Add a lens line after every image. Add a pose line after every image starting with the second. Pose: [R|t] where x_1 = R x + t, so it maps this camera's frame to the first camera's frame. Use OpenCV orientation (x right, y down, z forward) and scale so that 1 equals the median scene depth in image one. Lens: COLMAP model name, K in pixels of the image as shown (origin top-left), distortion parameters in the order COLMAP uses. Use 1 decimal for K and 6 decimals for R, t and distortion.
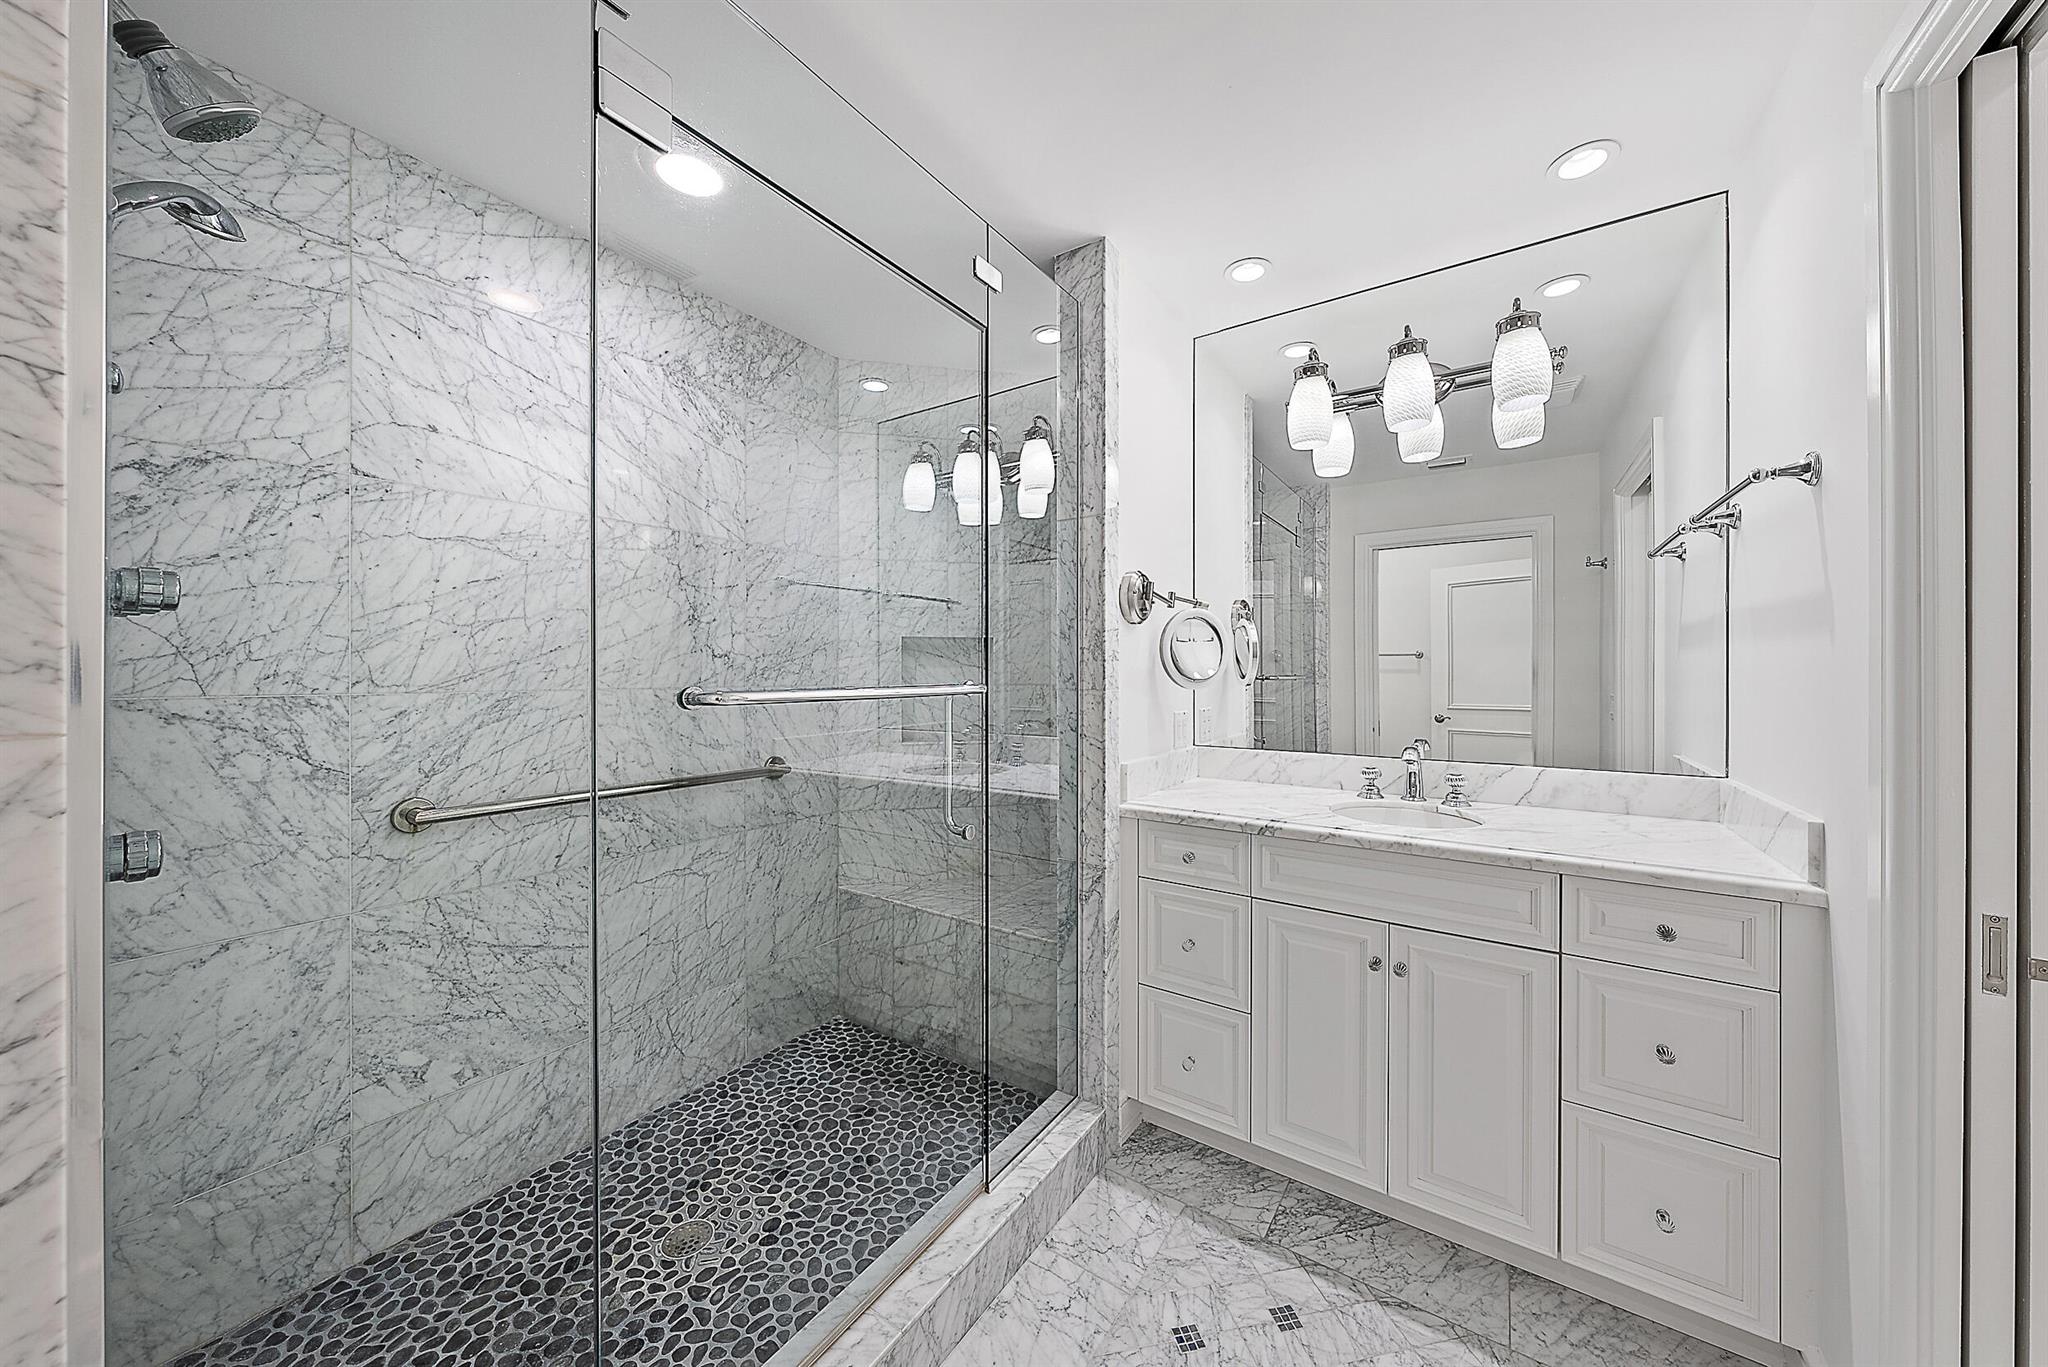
lens RADIAL K [[705.4, 0, 1024.0], [0, 705.4, 683.5], [0, 0, 1]] dist [-0.001979, -0.000002]
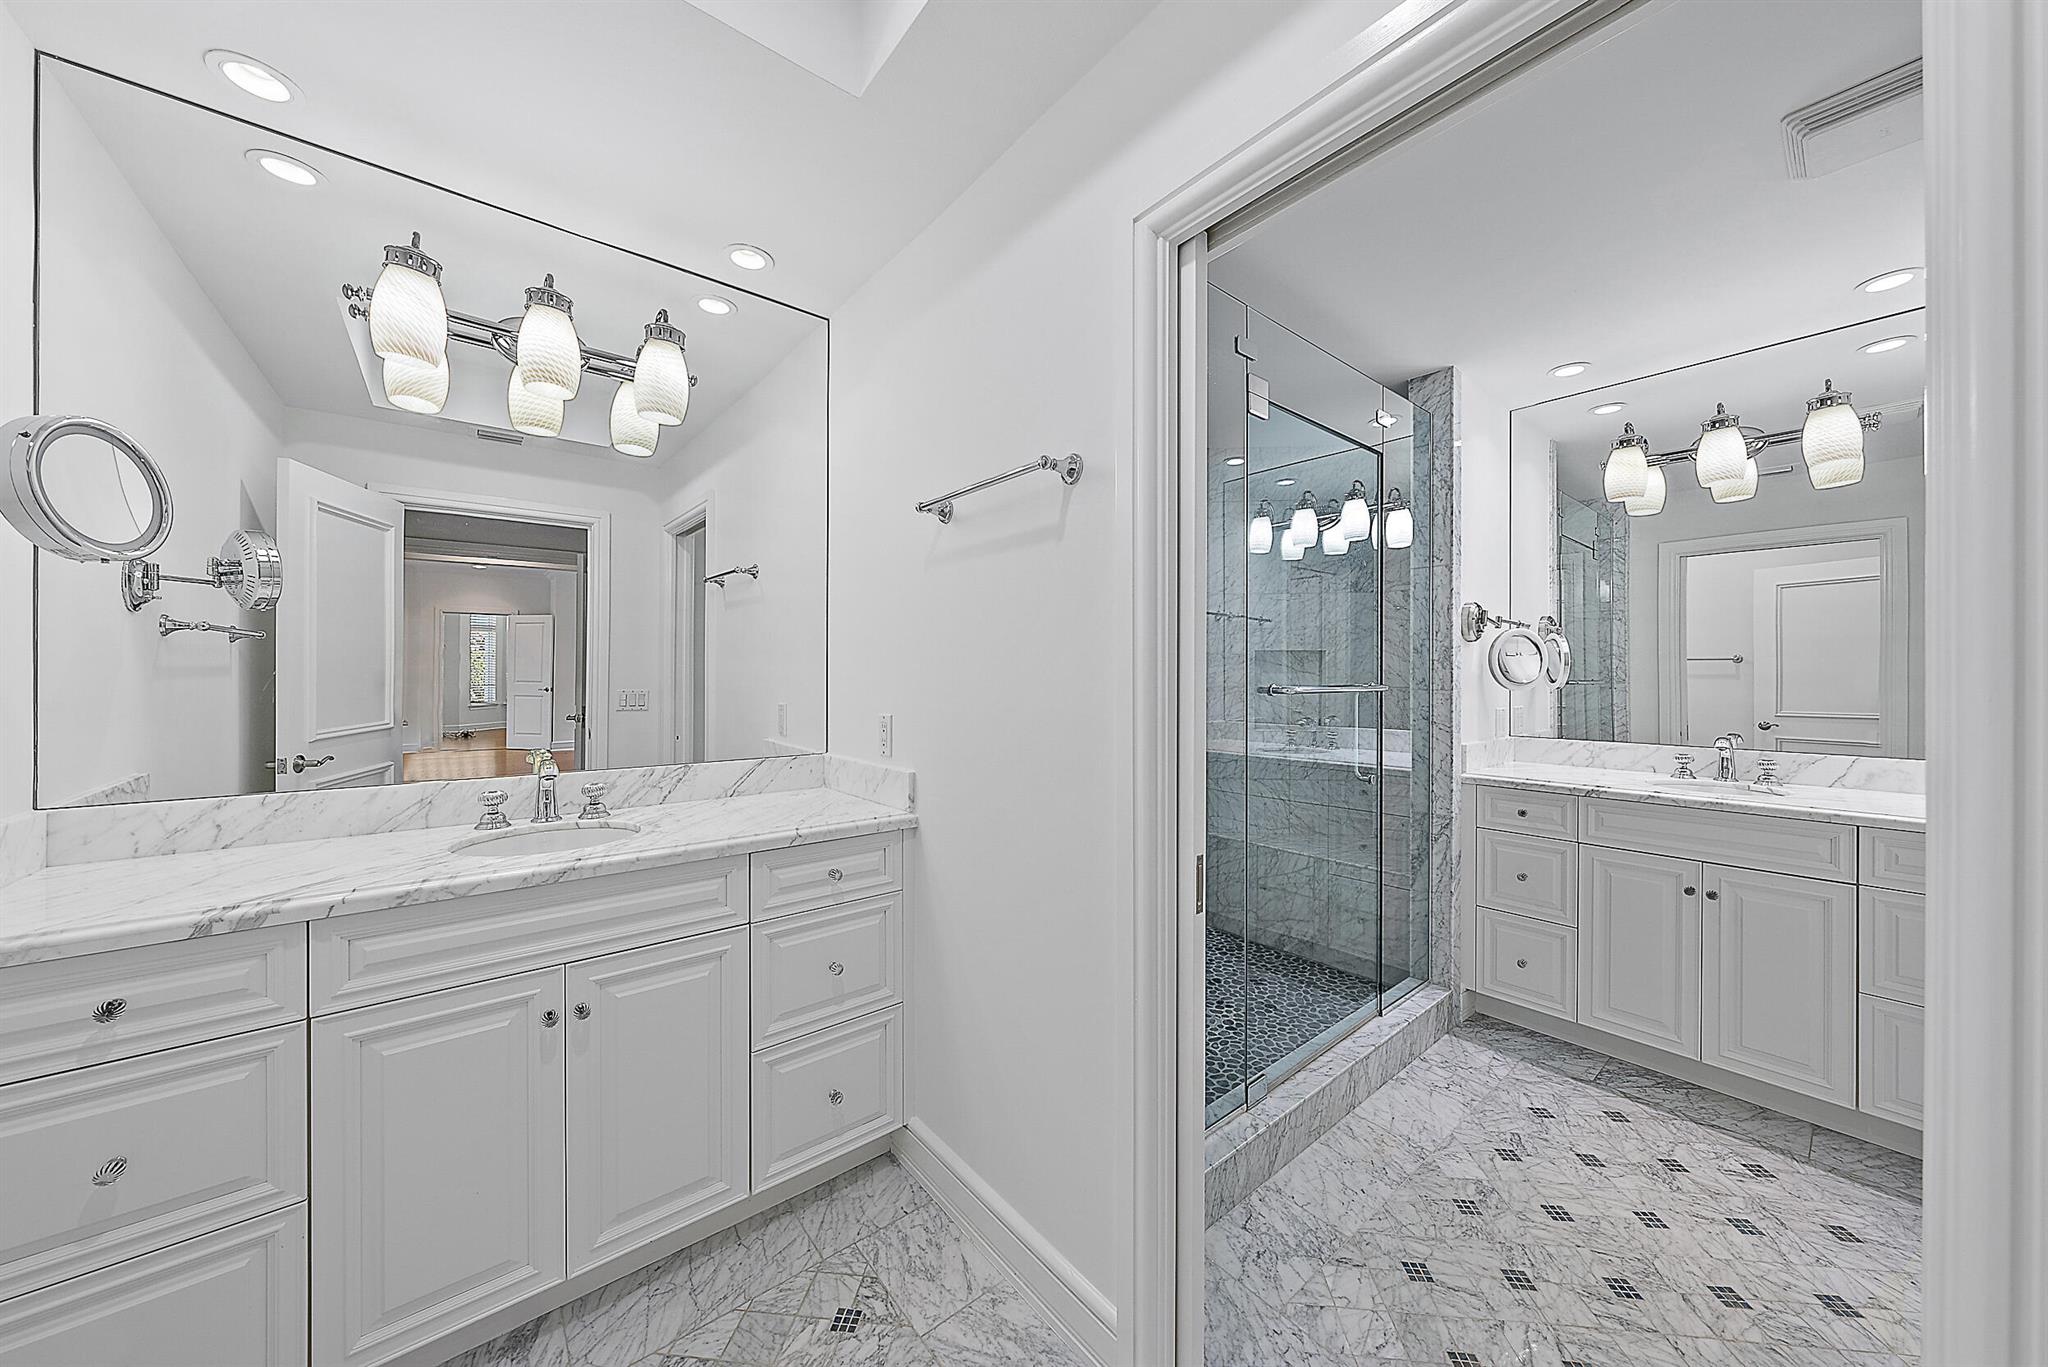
lens RADIAL K [[705.4, 0, 1024.0], [0, 705.4, 683.5], [0, 0, 1]] dist [-0.001979, -0.000002]
pose [[0.959829, 0.004605, -0.280547, -0.301317], [-0.006115, 0.999971, -0.004508, 0.007618], [0.280518, 0.006042, 0.959830, -0.564848]]
